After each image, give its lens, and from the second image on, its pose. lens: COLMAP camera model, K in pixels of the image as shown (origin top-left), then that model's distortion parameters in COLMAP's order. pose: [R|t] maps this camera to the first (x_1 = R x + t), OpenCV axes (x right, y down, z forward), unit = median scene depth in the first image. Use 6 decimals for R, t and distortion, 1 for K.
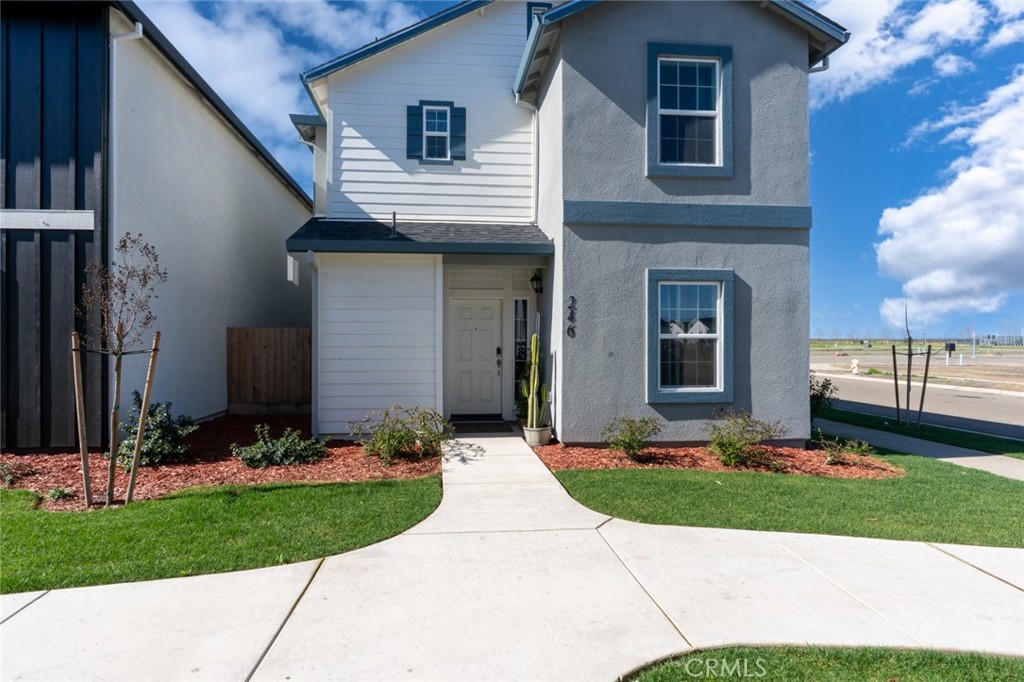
lens RADIAL K [[484.4, 0, 516.2], [0, 484.4, 330.9], [0, 0, 1]] dist [-0.005301, -0.000385]
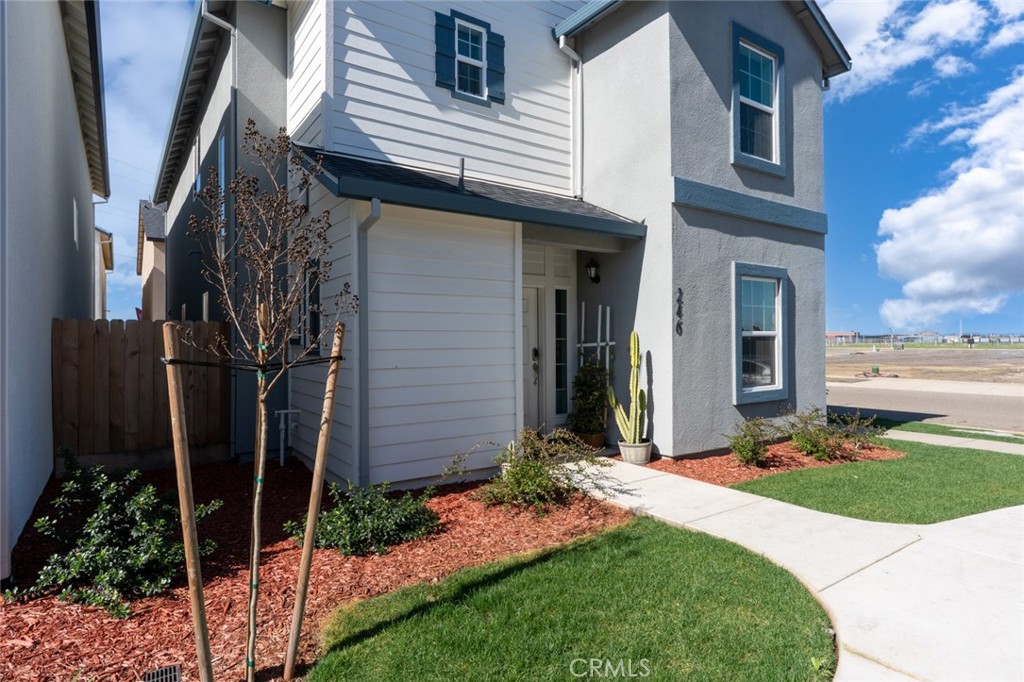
lens RADIAL K [[553.0, 0, 510.2], [0, 553.0, 330.5], [0, 0, 1]] dist [-0.001609, 0.000140]
pose [[0.867287, 0.002822, 0.497801, -0.619137], [-0.002491, 0.999996, -0.001330, 0.006867], [-0.497802, -0.000087, 0.867291, 0.275953]]
